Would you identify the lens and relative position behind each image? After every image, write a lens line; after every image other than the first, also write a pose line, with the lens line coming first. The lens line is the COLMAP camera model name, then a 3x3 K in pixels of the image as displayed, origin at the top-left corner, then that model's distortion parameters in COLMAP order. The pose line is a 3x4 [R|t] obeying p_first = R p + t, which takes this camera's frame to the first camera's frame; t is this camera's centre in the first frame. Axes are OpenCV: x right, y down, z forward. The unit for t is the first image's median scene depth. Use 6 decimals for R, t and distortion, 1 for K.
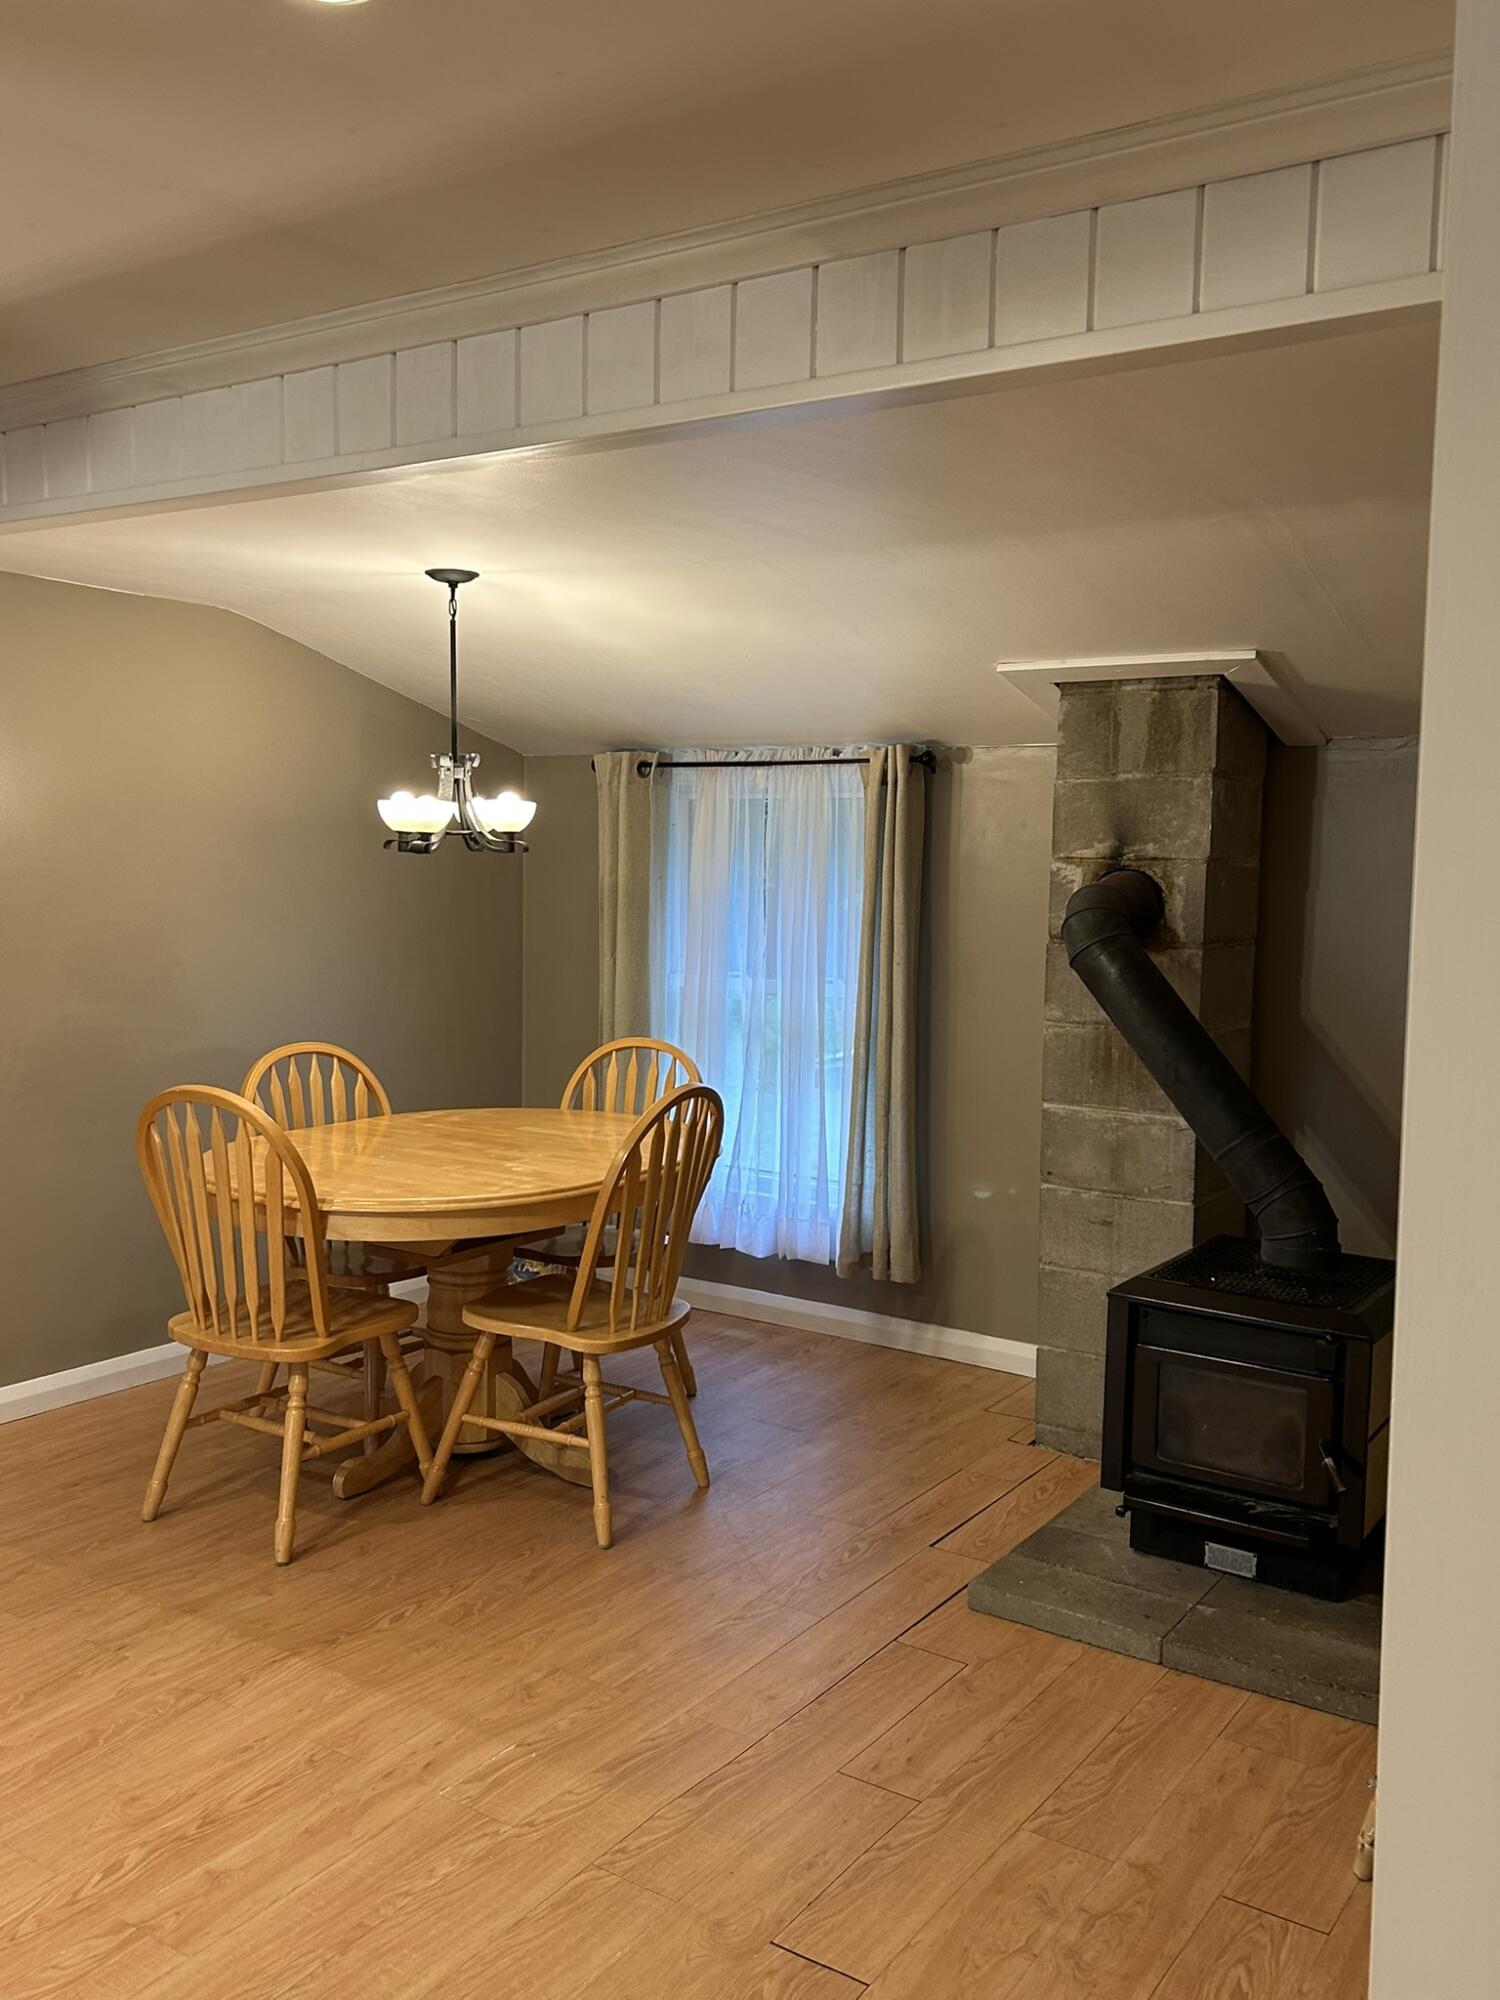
lens RADIAL K [[1744.4, 0, 746.3], [0, 1744.4, 1003.2], [0, 0, 1]] dist [0.014092, 0.008158]
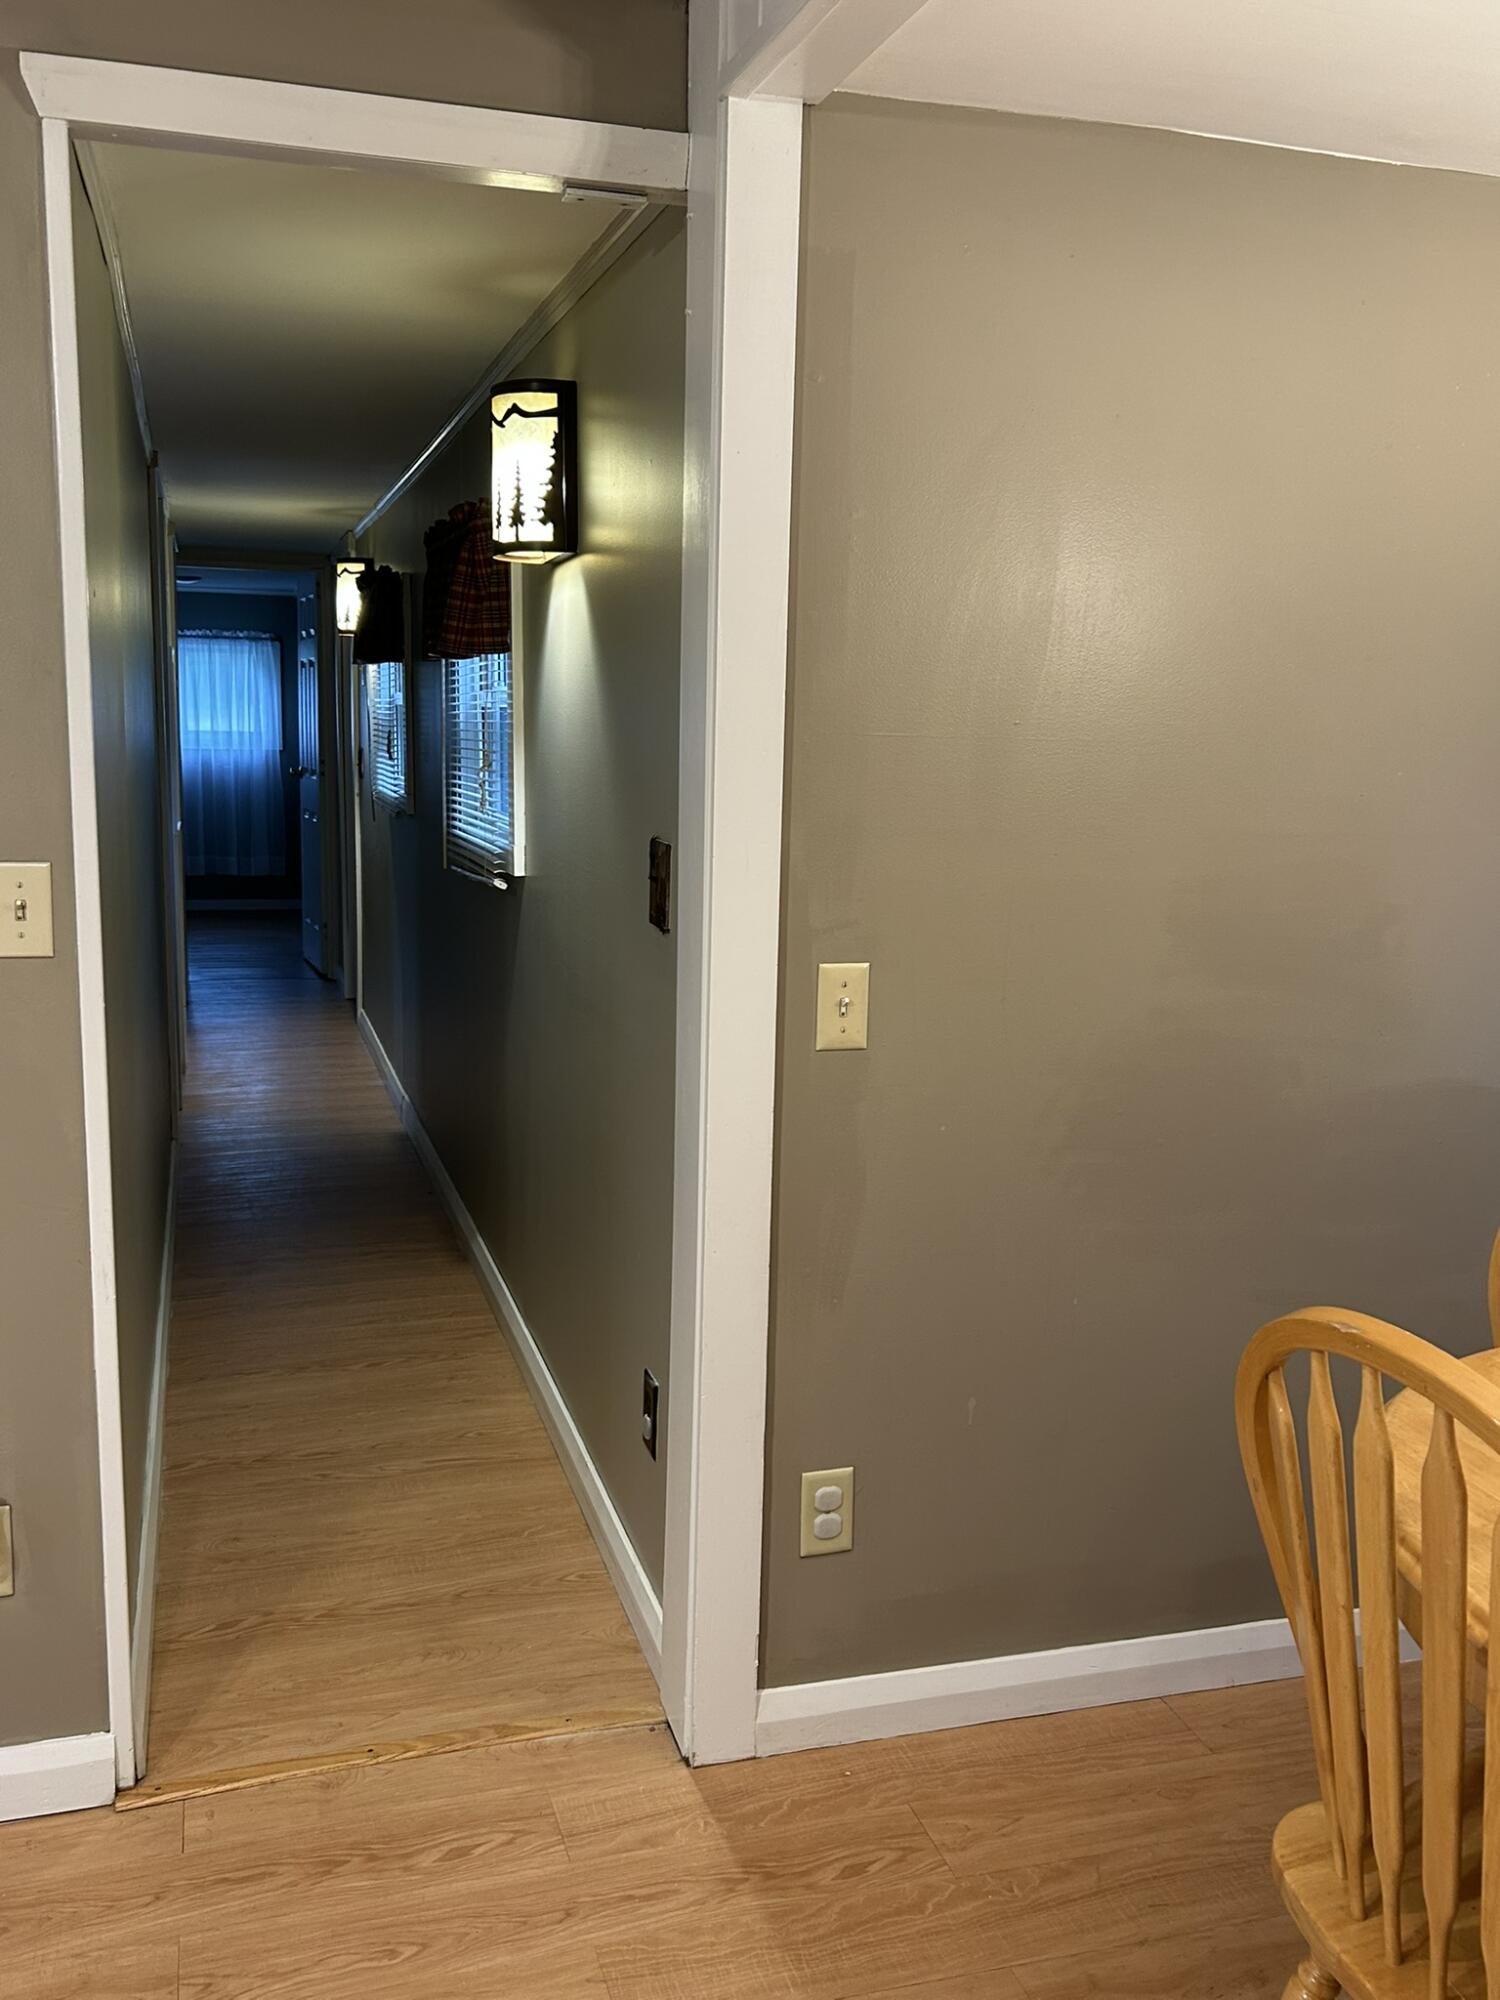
lens RADIAL K [[1744.4, 0, 746.7], [0, 1744.4, 998.4], [0, 0, 1]] dist [0.014092, 0.008158]
pose [[0.779551, 0.108319, -0.616901, -0.194969], [-0.068972, 0.993788, 0.087339, -0.039735], [0.622530, -0.025536, 0.782179, 0.608259]]
